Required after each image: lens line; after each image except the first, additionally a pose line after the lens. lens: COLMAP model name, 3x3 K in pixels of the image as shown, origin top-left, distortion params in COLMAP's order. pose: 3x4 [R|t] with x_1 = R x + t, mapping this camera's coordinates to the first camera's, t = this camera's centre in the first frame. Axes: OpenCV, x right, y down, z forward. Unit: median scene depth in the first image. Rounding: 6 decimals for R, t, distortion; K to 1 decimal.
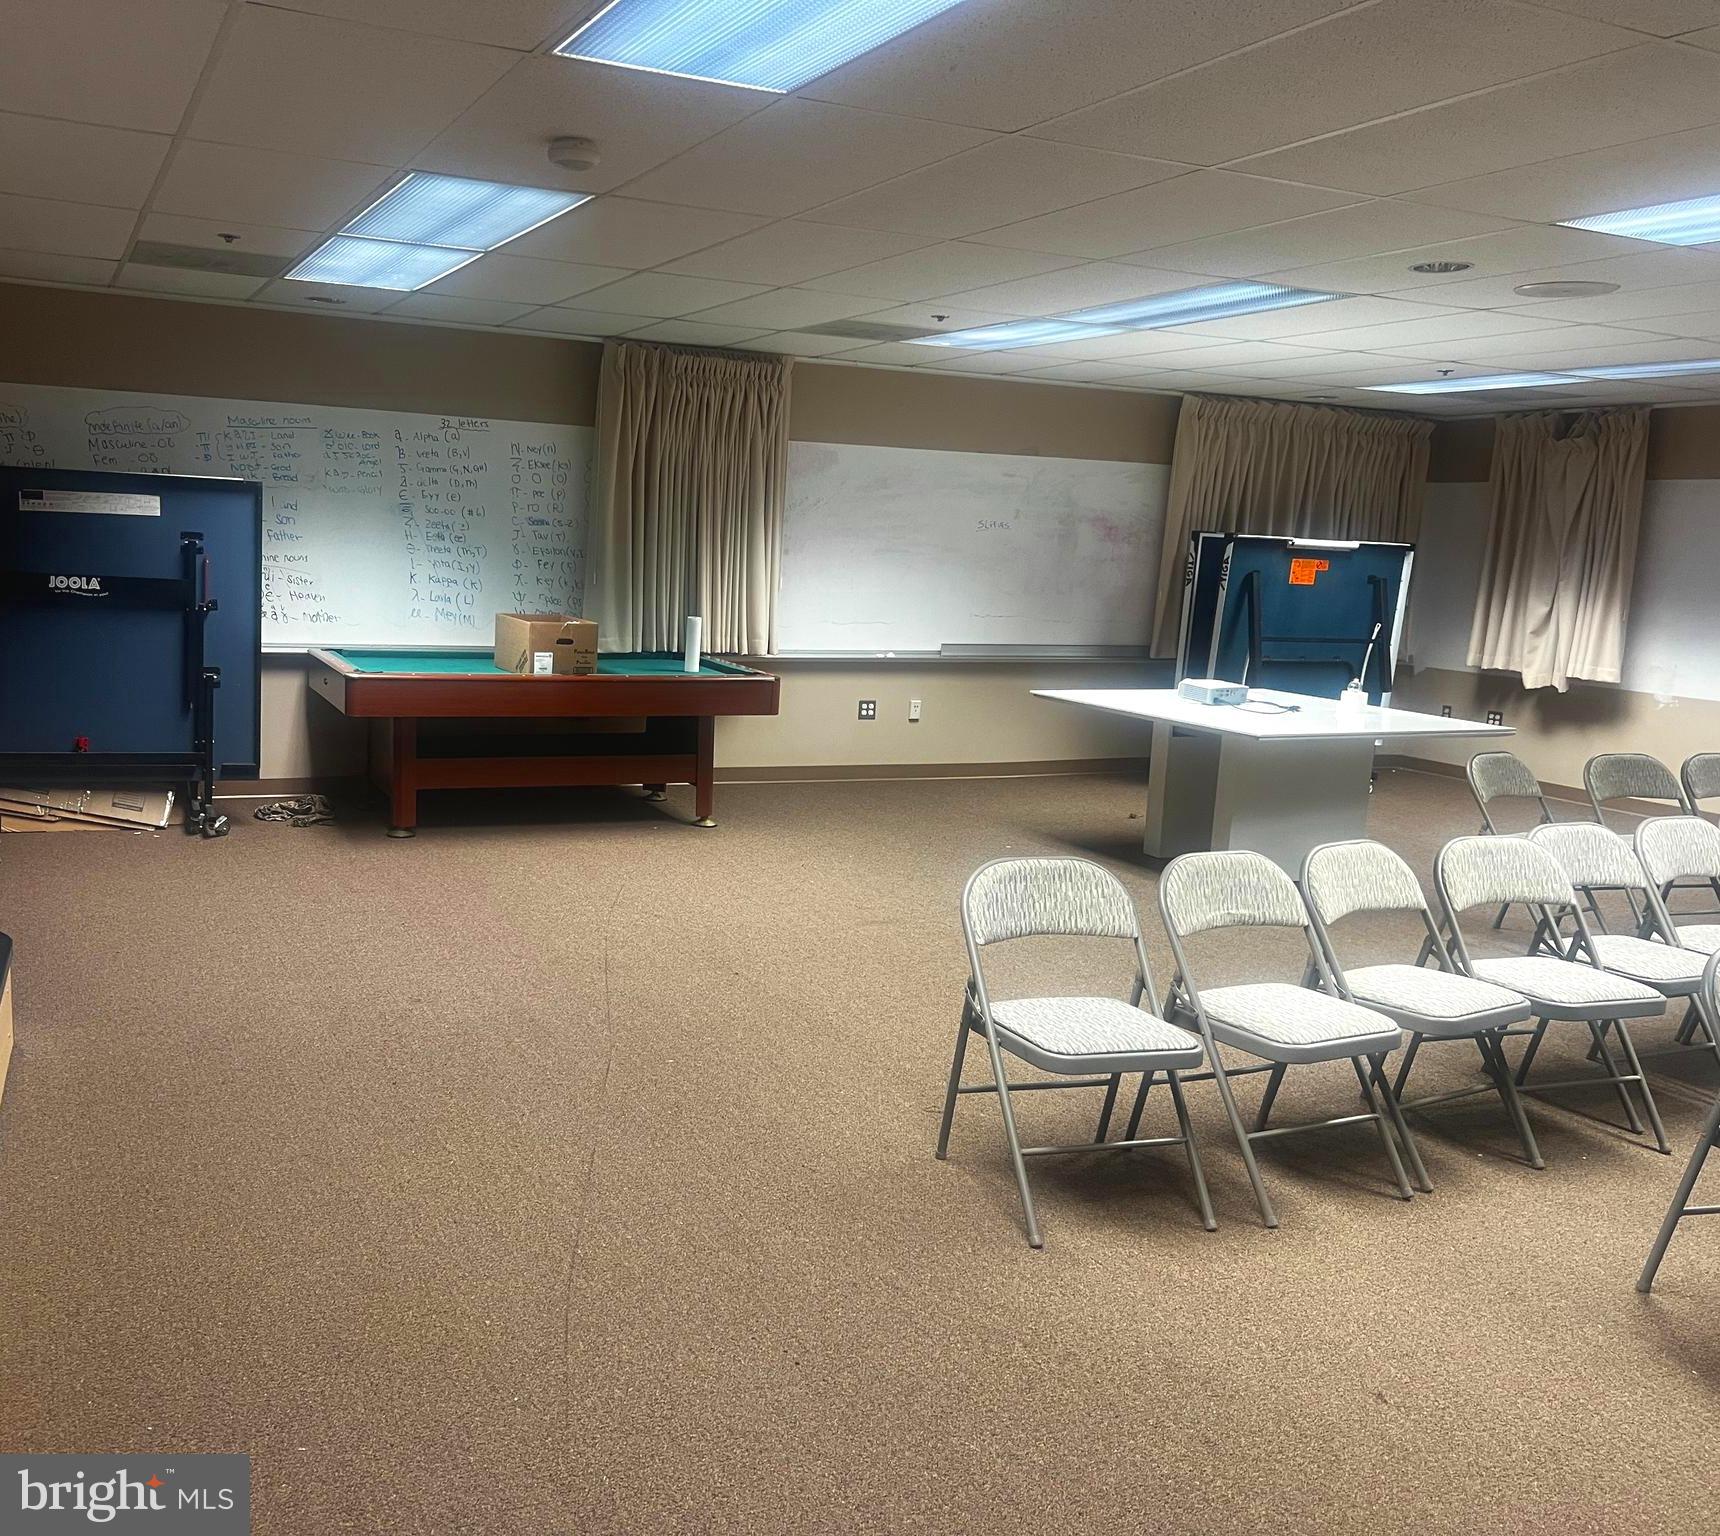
lens RADIAL K [[1690.9, 0, 854.1], [0, 1690.9, 826.3], [0, 0, 1]] dist [0.115512, -0.341921]
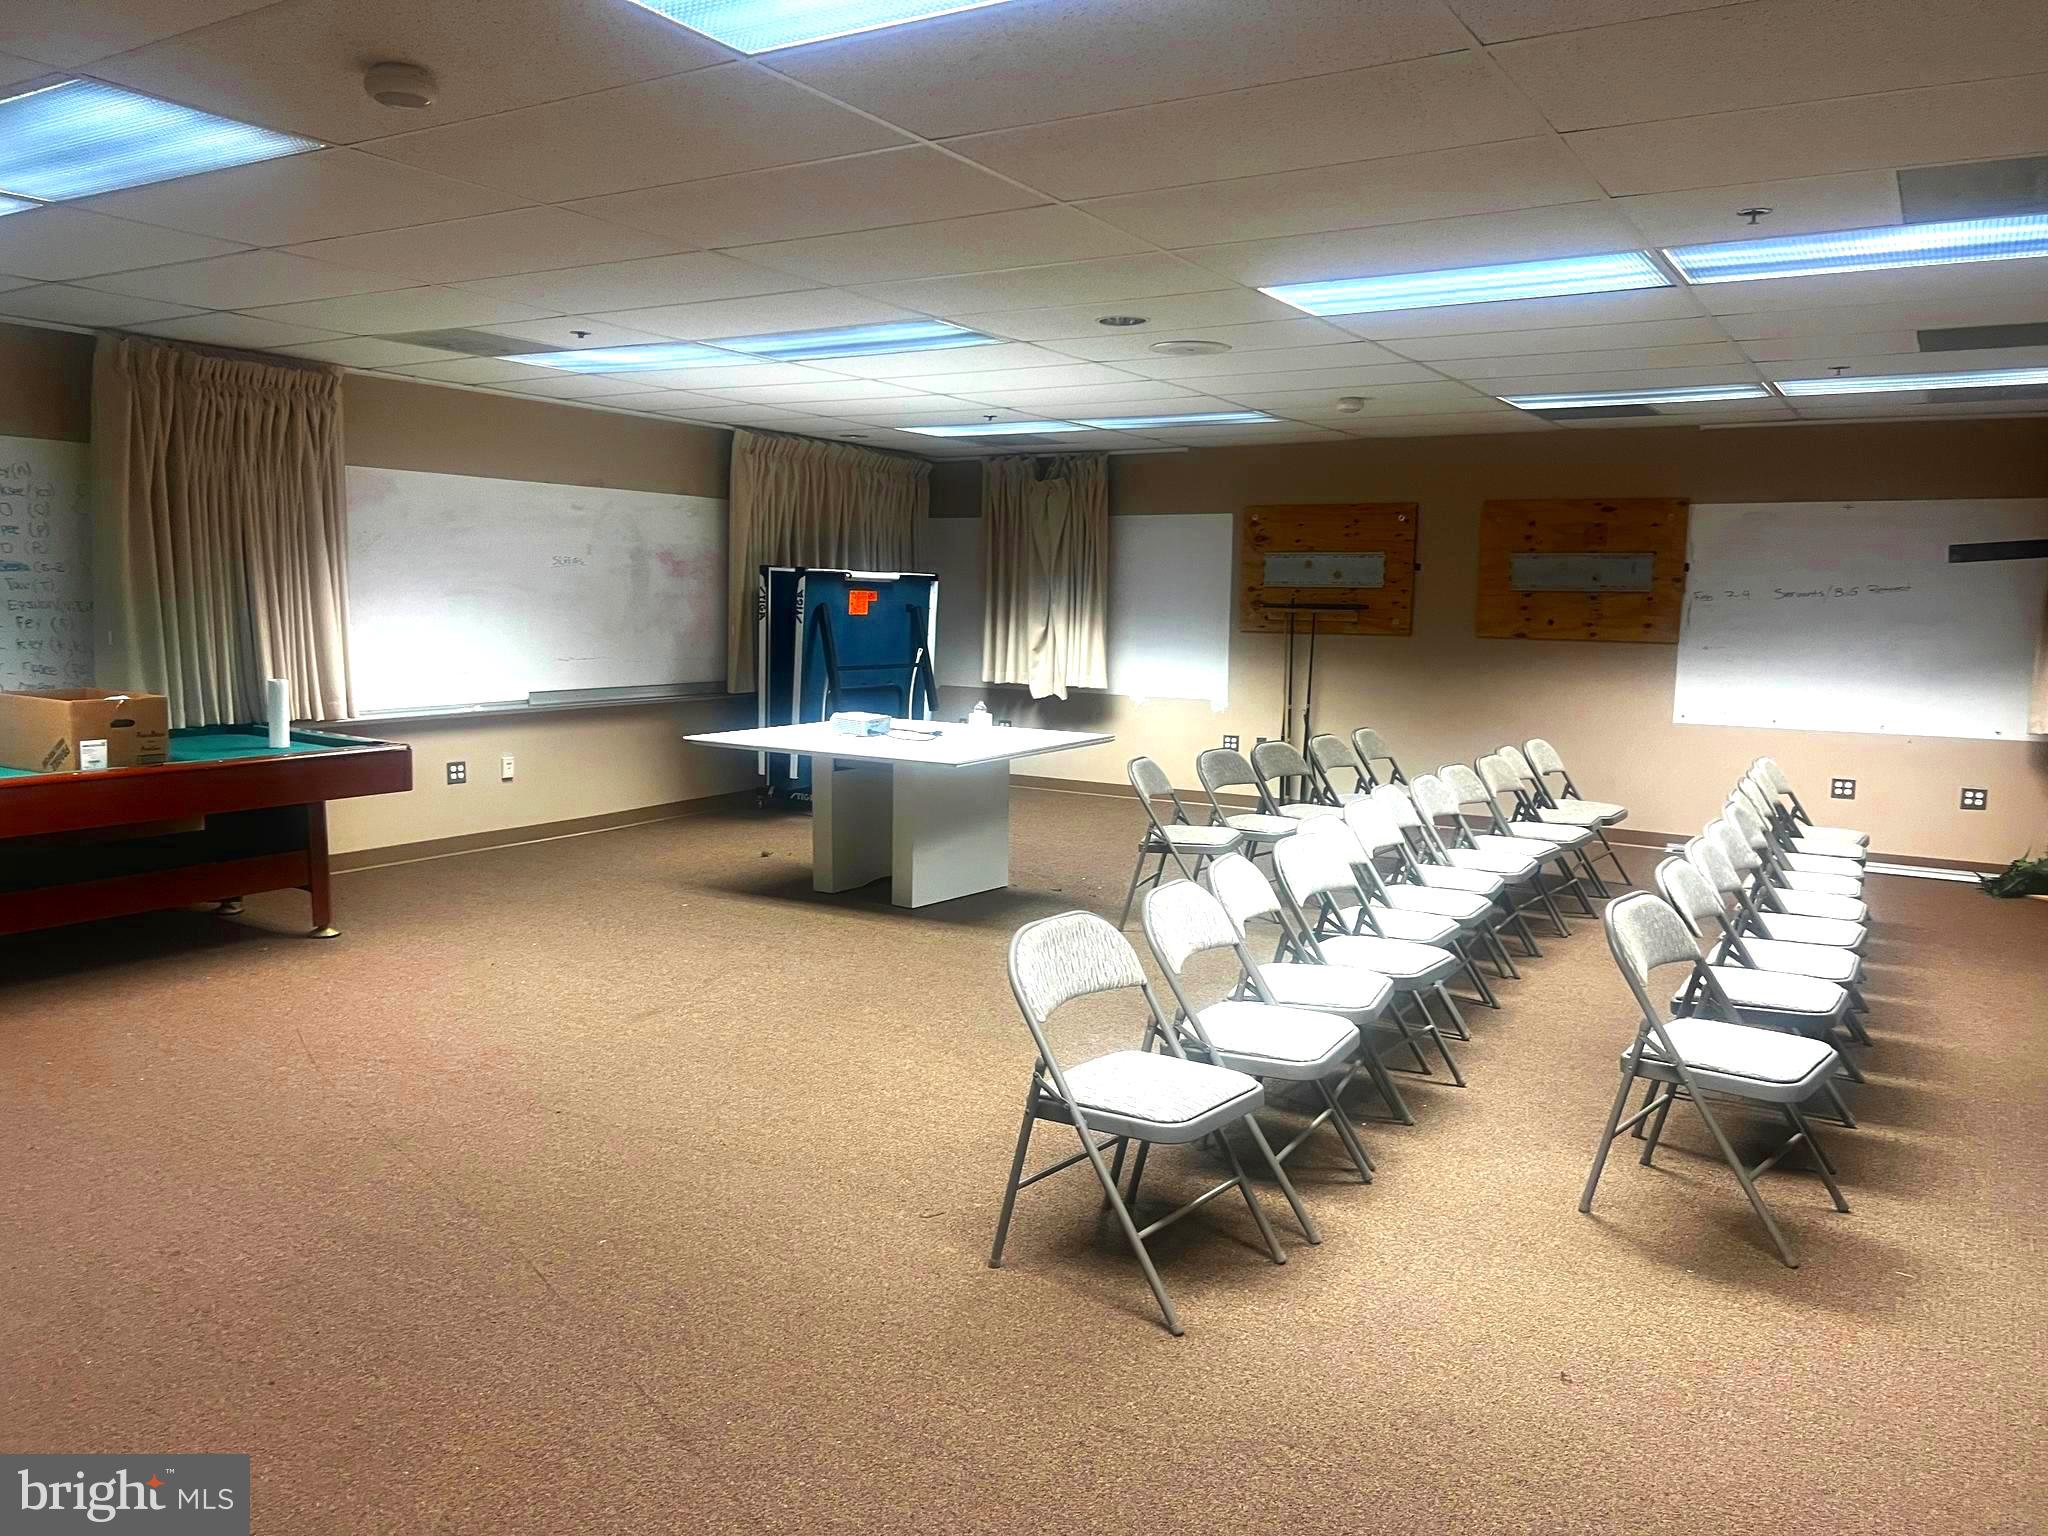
lens RADIAL K [[1542.2, 0, 1014.7], [0, 1542.2, 774.2], [0, 0, 1]] dist [0.083908, -0.116621]
pose [[0.804815, -0.097559, 0.585452, -0.239704], [0.117164, 0.993103, 0.004425, -0.039574], [-0.581846, 0.065033, 0.810695, 0.190600]]
